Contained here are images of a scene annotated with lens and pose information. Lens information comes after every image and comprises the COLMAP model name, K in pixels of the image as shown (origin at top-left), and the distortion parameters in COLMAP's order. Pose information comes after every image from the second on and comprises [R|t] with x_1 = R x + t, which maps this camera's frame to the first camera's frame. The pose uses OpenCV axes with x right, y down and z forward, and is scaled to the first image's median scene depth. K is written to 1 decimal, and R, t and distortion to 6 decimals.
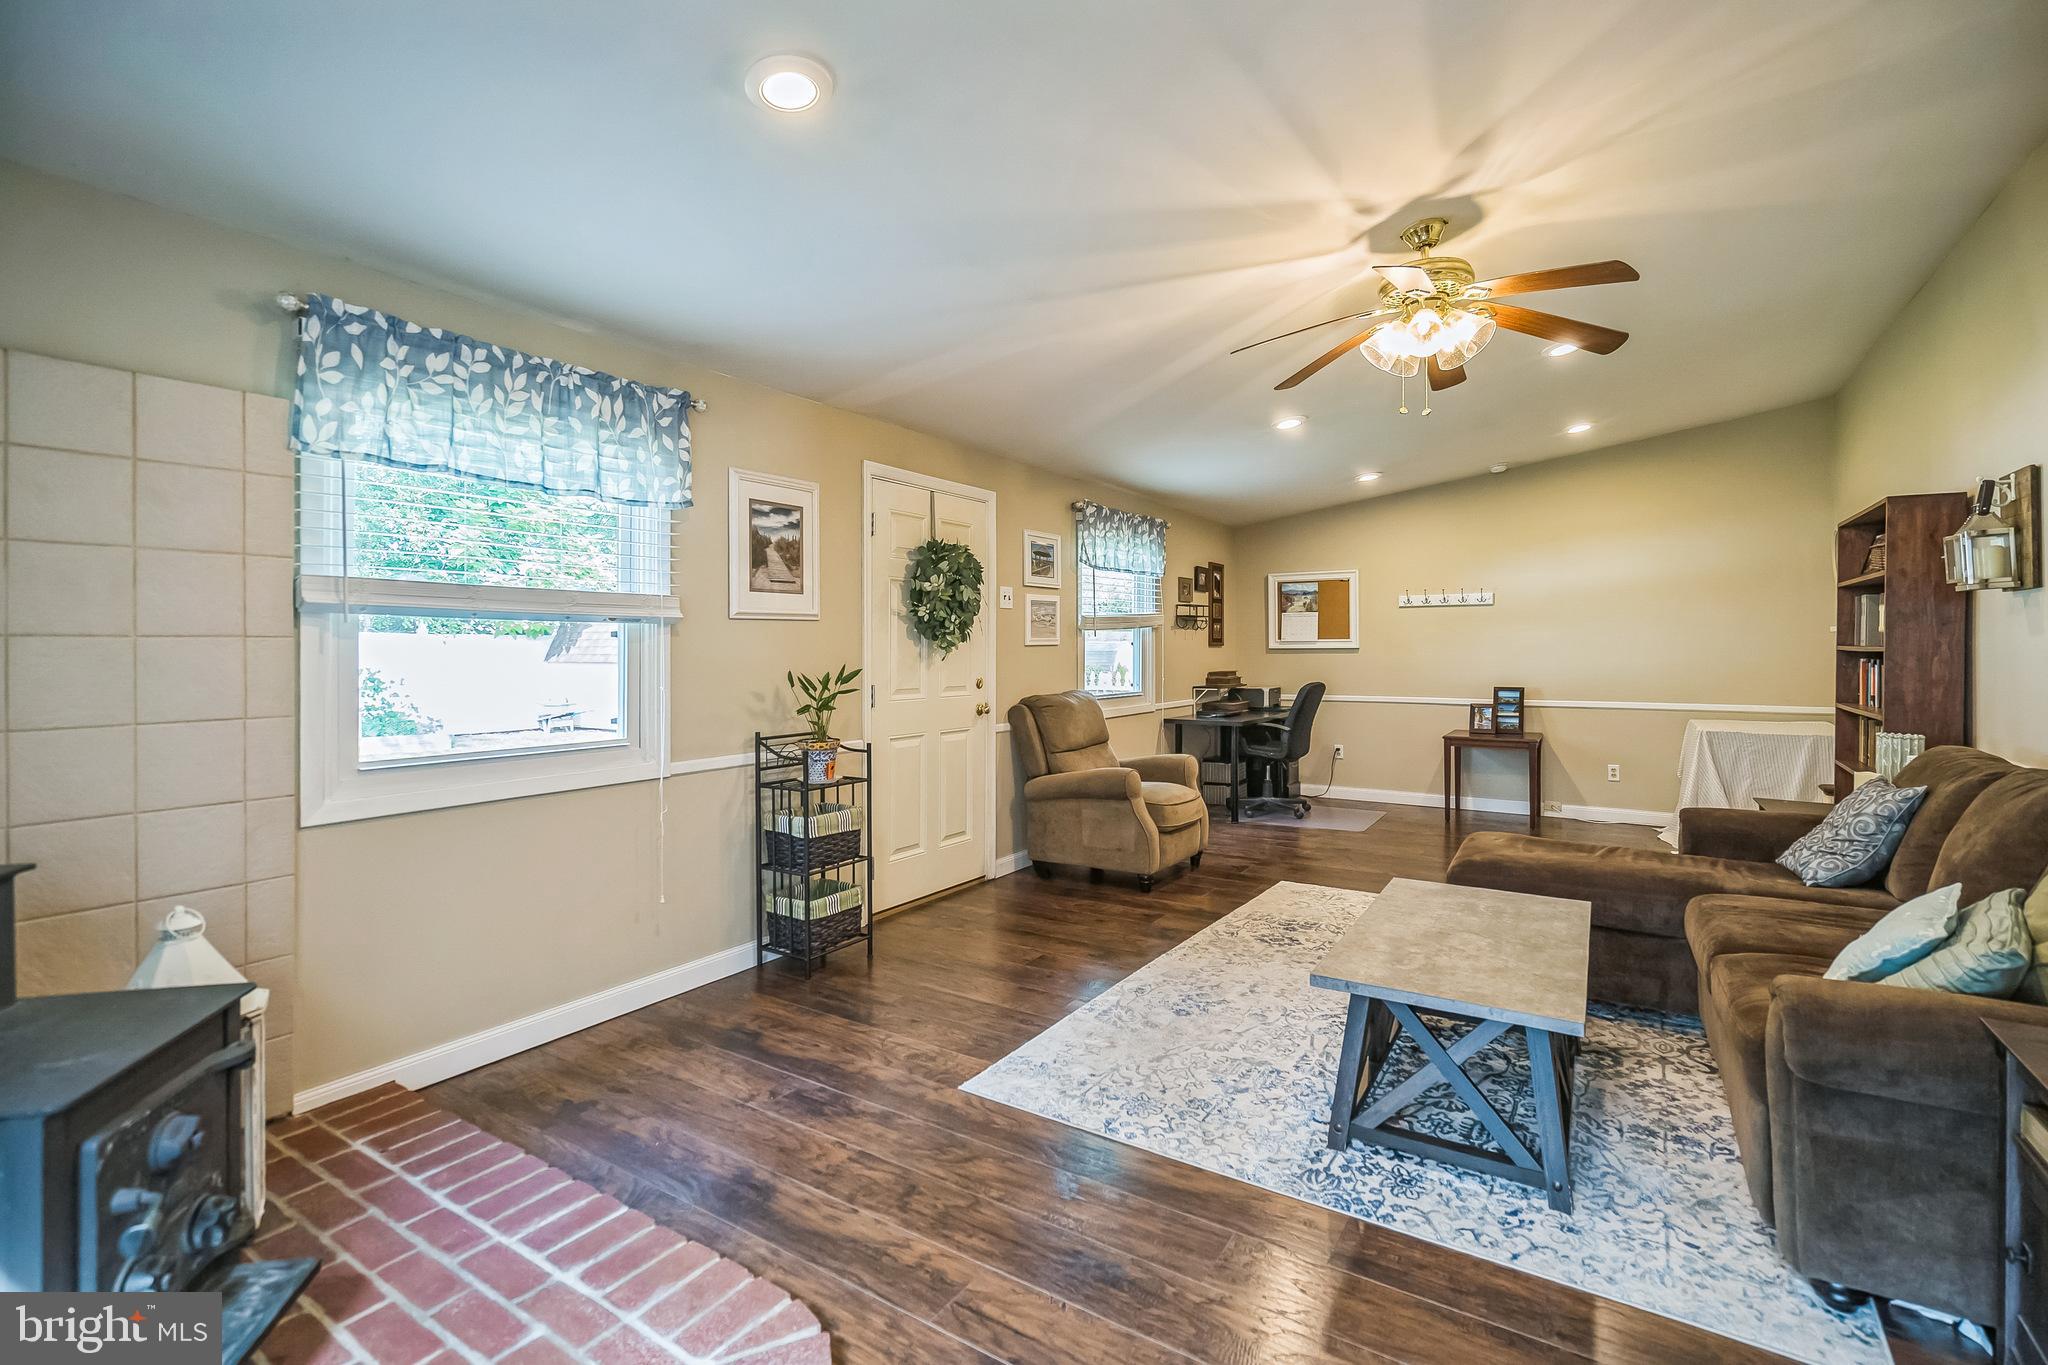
lens RADIAL K [[932.5, 0, 1009.8], [0, 932.5, 643.2], [0, 0, 1]] dist [-0.004289, 0.000359]
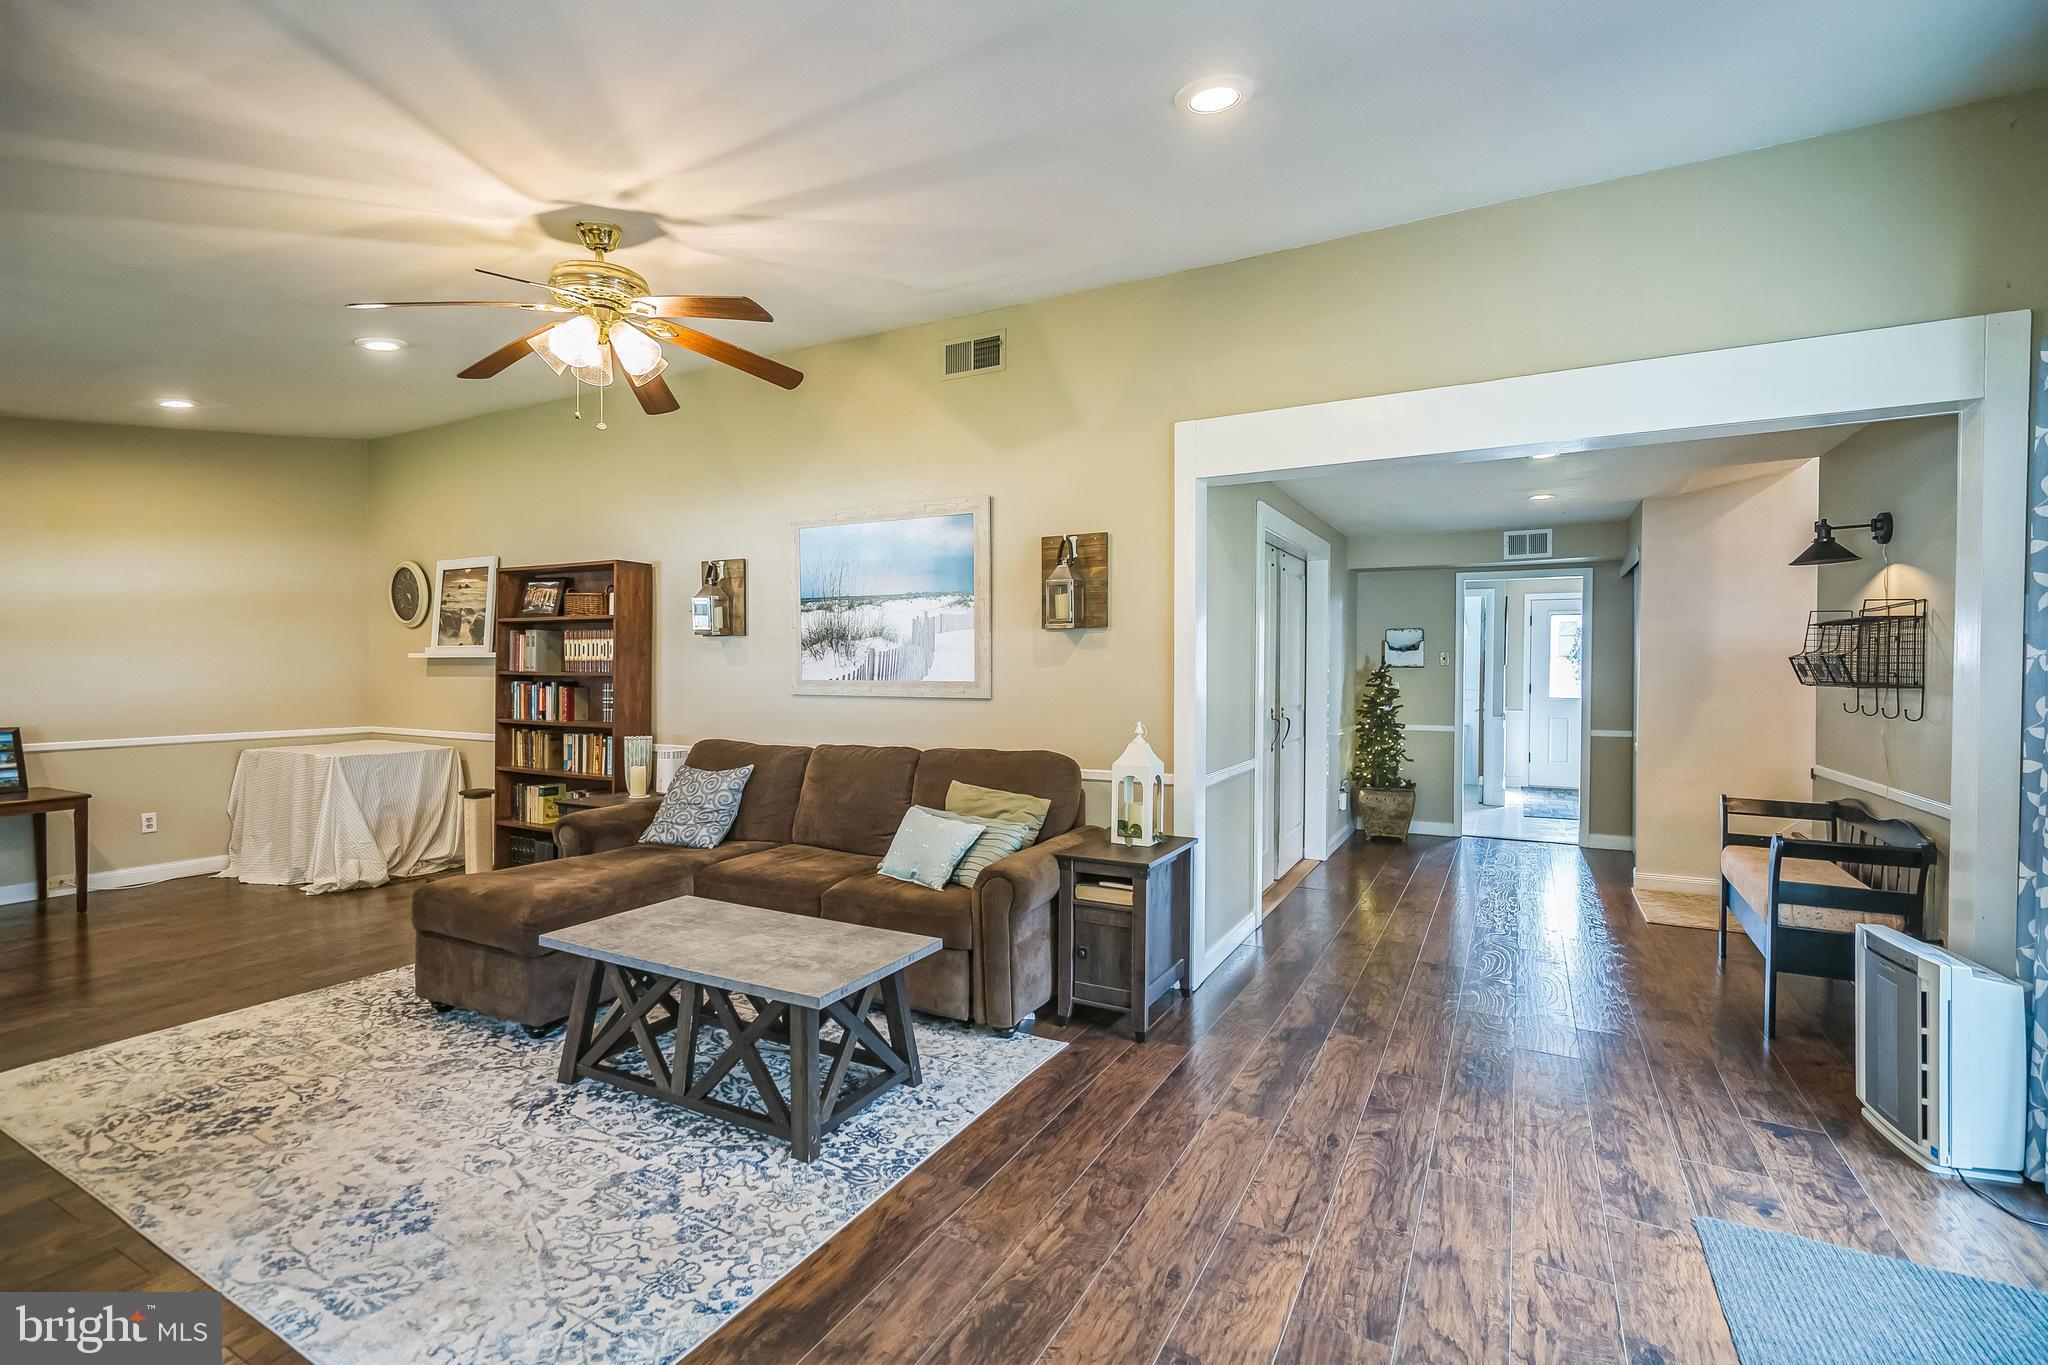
lens RADIAL K [[932.5, 0, 1018.1], [0, 932.5, 681.4], [0, 0, 1]] dist [-0.004289, 0.000359]
pose [[-0.092457, -0.013010, 0.995632, -0.502007], [-0.006218, 0.999903, 0.012488, -0.003671], [-0.995697, -0.005036, -0.092529, 0.624078]]
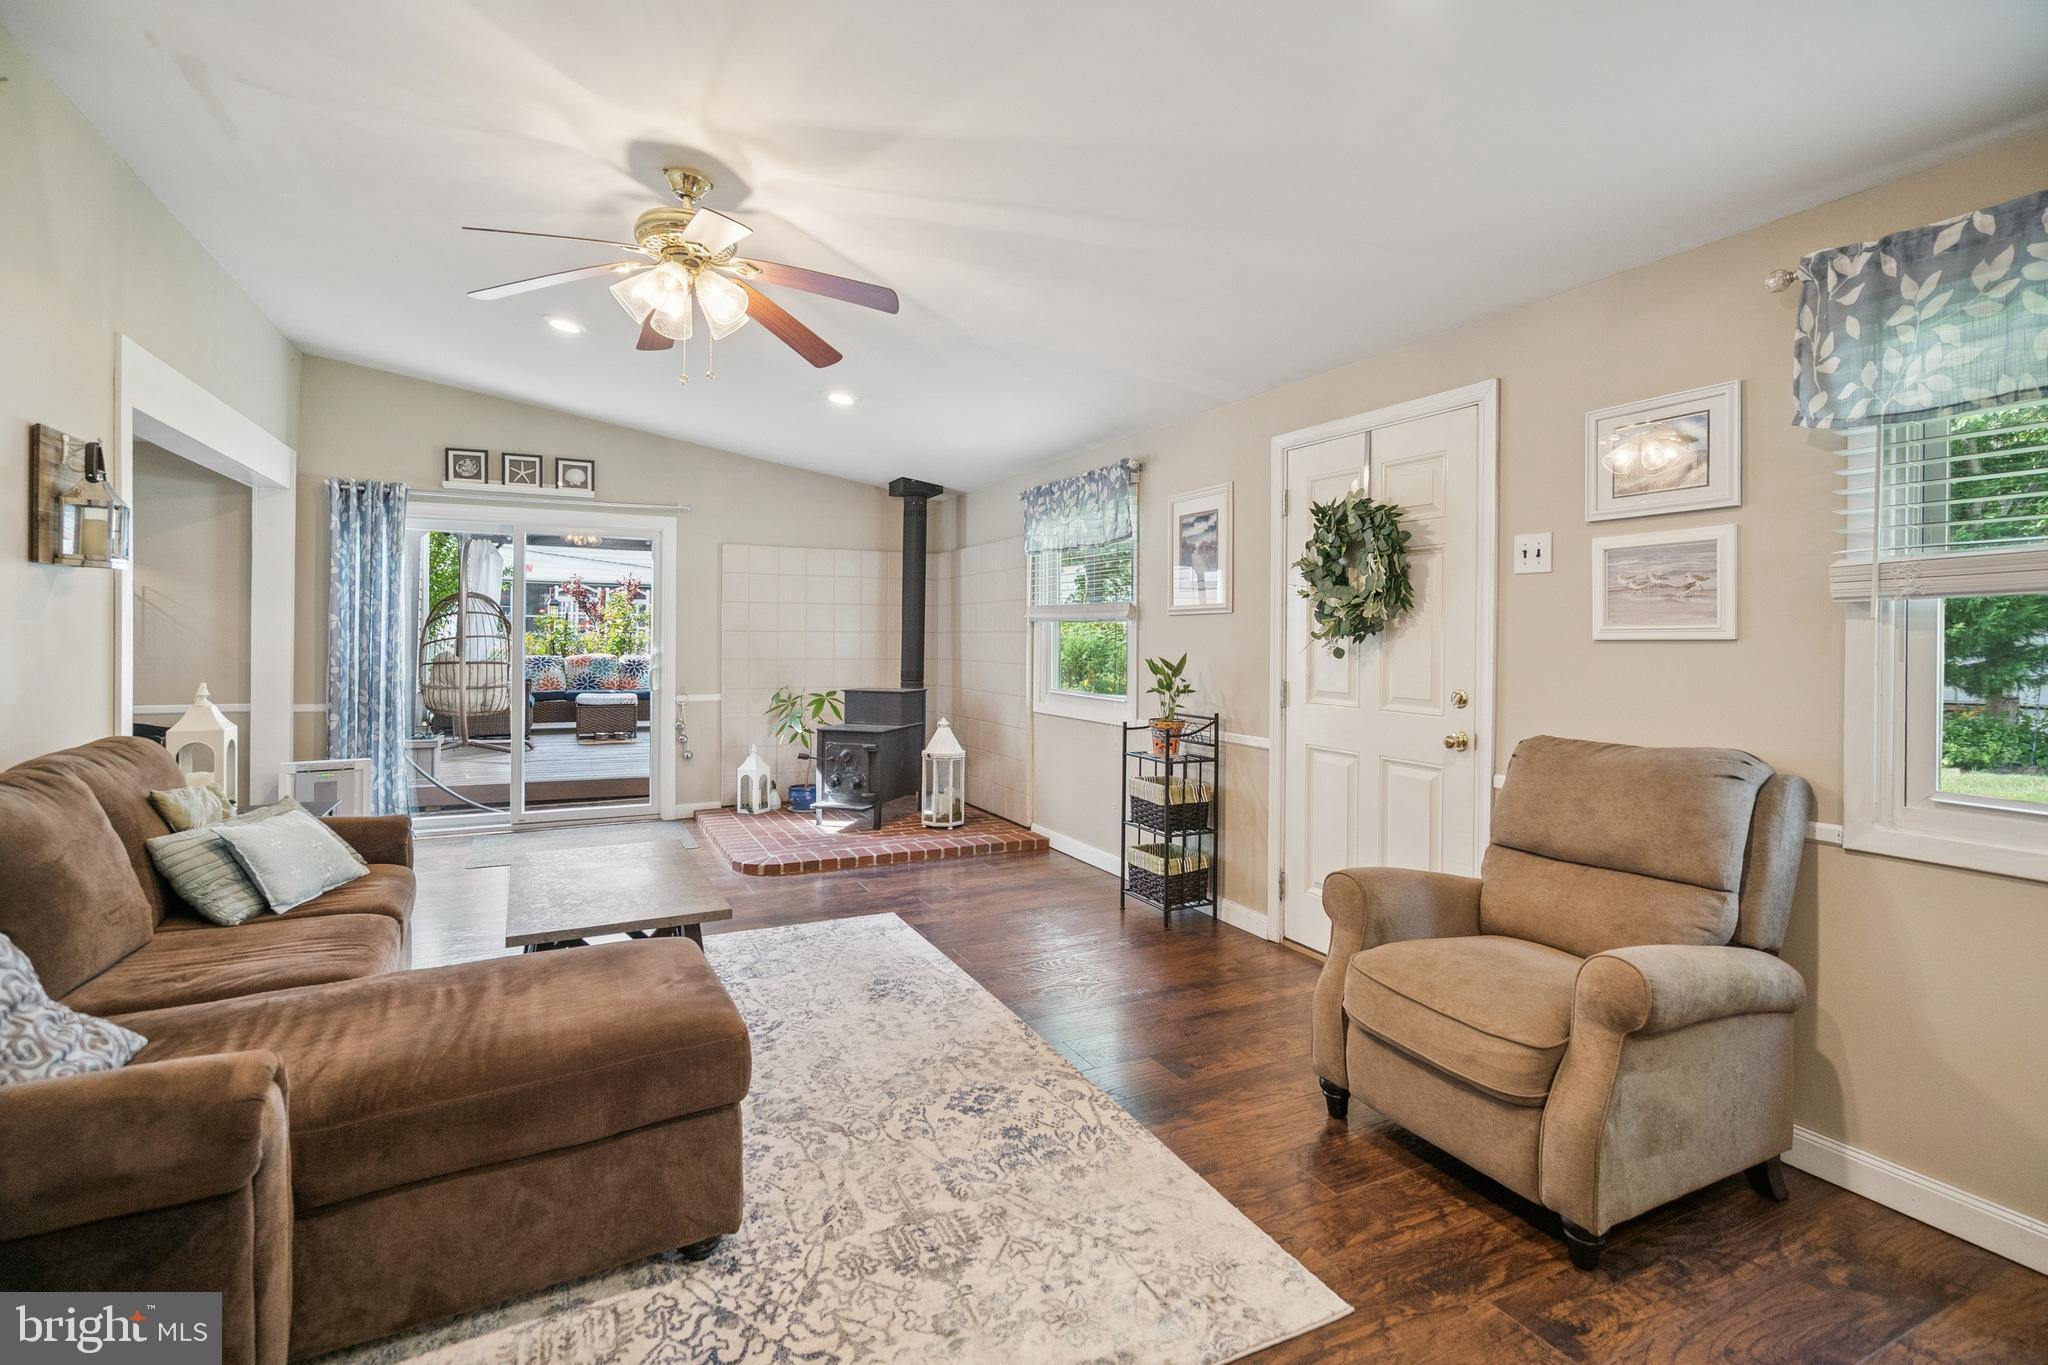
lens RADIAL K [[932.5, 0, 1030.1], [0, 932.5, 632.7], [0, 0, 1]] dist [-0.004289, 0.000359]
pose [[-0.487040, -0.002381, -0.873376, 1.013557], [-0.002655, 0.999996, -0.001246, -0.000909], [0.873376, 0.001712, -0.487044, 1.635808]]
